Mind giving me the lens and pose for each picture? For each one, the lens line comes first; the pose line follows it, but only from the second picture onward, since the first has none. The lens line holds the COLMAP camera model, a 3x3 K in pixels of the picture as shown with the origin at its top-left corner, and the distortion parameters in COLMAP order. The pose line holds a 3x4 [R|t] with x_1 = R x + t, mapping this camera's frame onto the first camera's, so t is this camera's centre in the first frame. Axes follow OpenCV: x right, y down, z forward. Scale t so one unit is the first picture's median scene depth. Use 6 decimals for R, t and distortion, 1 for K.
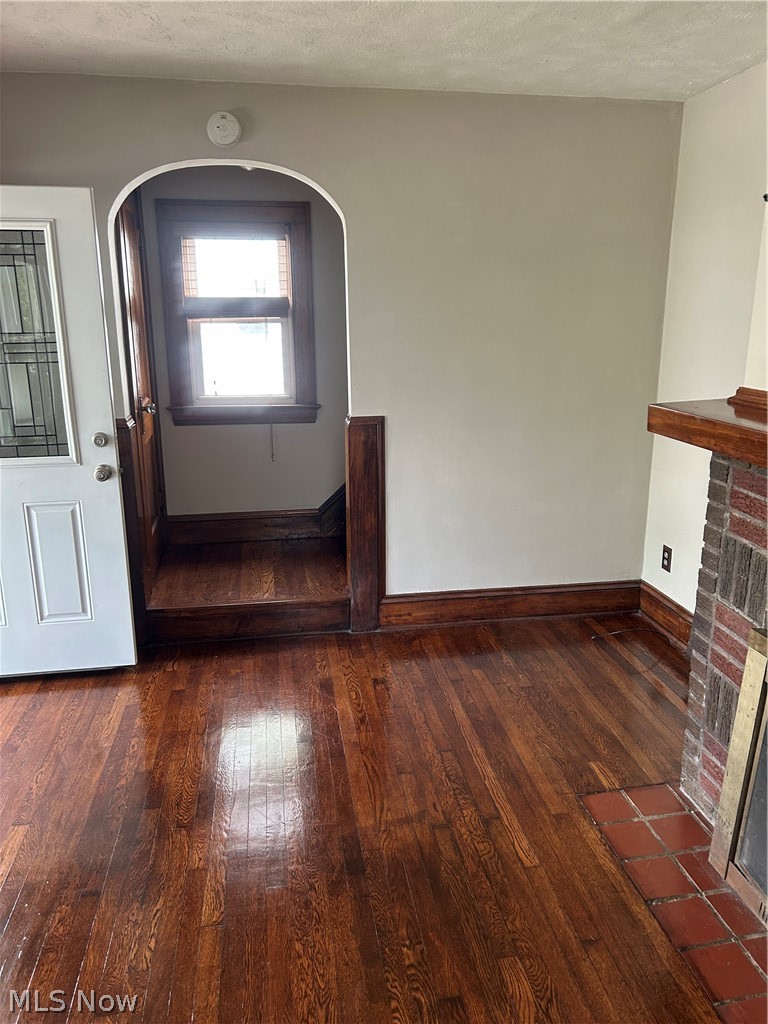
lens RADIAL K [[769.6, 0, 384.4], [0, 769.6, 507.5], [0, 0, 1]] dist [0.065755, -0.064226]
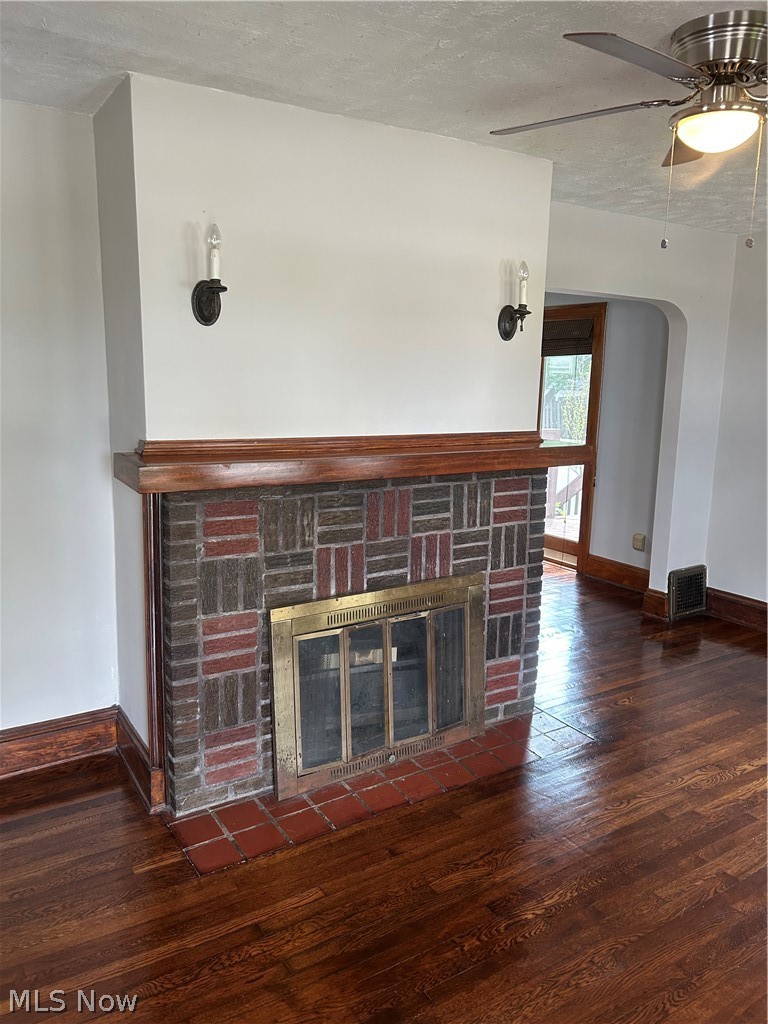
lens RADIAL K [[769.6, 0, 393.6], [0, 769.6, 512.5], [0, 0, 1]] dist [0.065755, -0.064226]
pose [[-0.403543, -0.165708, 0.899830, -0.482762], [0.210920, 0.940127, 0.267720, -0.193428], [-0.890318, 0.297828, -0.344431, 0.754600]]
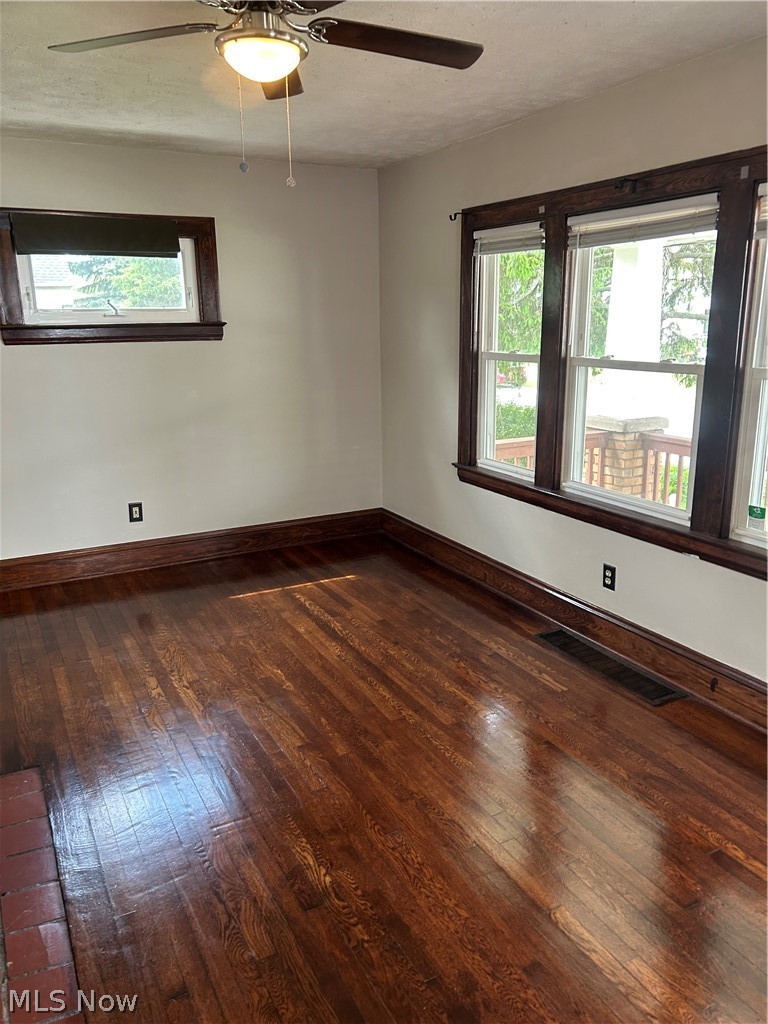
lens RADIAL K [[769.6, 0, 388.0], [0, 769.6, 507.4], [0, 0, 1]] dist [0.065755, -0.064226]
pose [[-0.944170, 0.087907, -0.317514, 0.160349], [-0.072956, 0.884032, 0.461697, -0.236598], [0.321279, 0.459086, -0.828263, 0.934957]]
